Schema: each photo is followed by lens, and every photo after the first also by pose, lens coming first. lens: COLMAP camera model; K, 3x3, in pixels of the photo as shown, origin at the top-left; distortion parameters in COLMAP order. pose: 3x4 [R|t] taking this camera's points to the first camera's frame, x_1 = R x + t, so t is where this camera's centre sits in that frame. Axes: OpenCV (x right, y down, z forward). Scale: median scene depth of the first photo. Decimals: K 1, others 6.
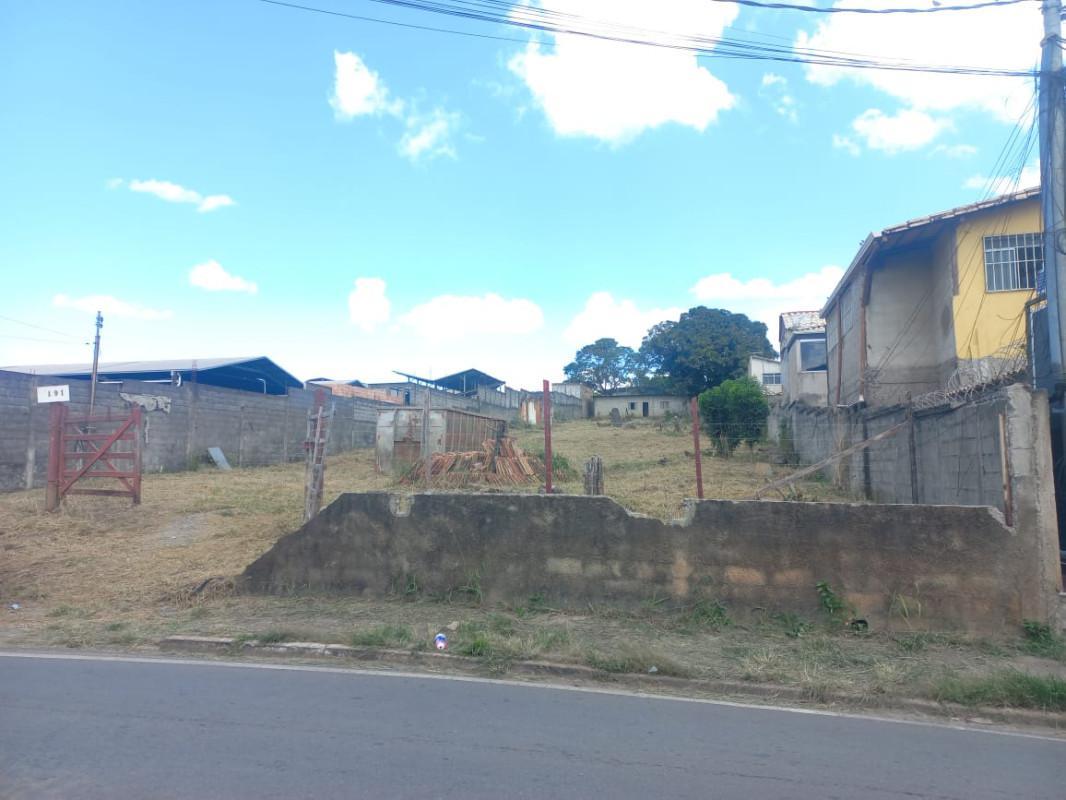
lens RADIAL K [[761.8, 0, 528.4], [0, 761.8, 398.1], [0, 0, 1]] dist [0.079130, -0.051859]
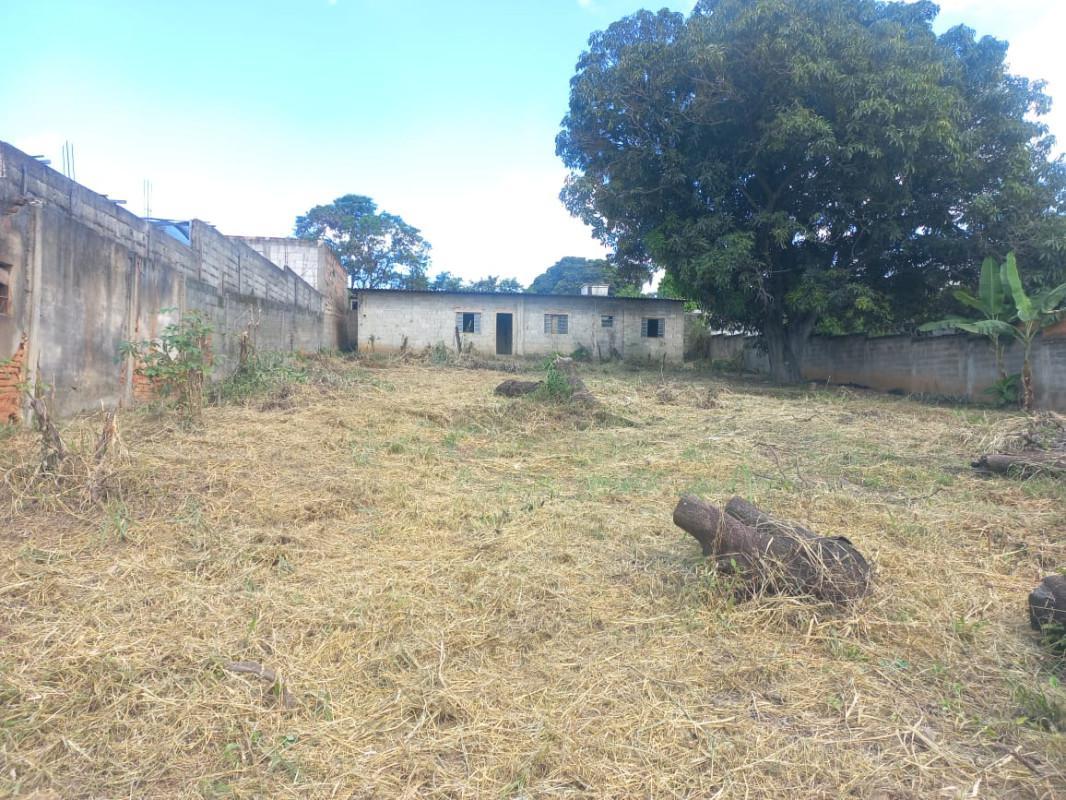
lens RADIAL K [[753.0, 0, 533.0], [0, 753.0, 400.0], [0, 0, 1]] dist [0.056810, -0.006183]
pose [[0.931003, 0.009899, 0.364877, 0.142033], [-0.048280, 0.994189, 0.096216, 0.043614], [-0.361804, -0.107193, 0.926071, 2.567359]]
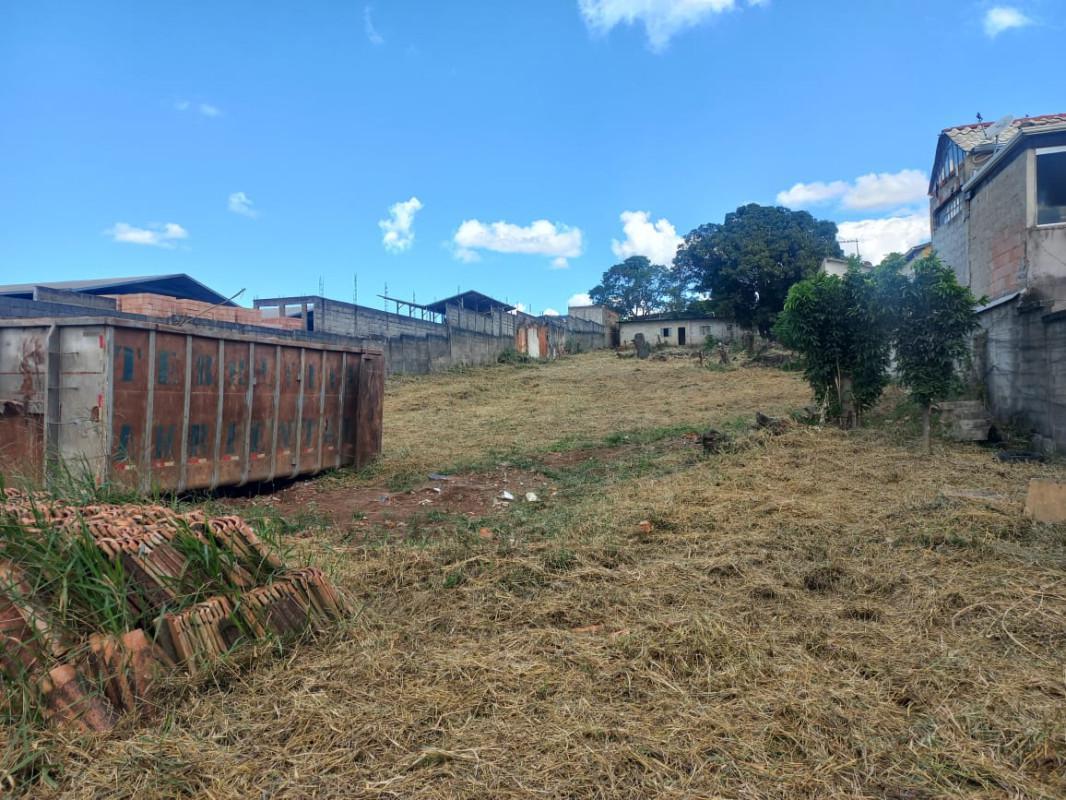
lens RADIAL K [[766.4, 0, 527.7], [0, 766.4, 389.0], [0, 0, 1]] dist [0.096145, -0.069487]
pose [[0.998705, -0.014715, -0.048703, 0.101009], [0.018435, 0.996872, 0.076851, 0.018958], [0.047420, -0.077649, 0.995852, 0.593066]]
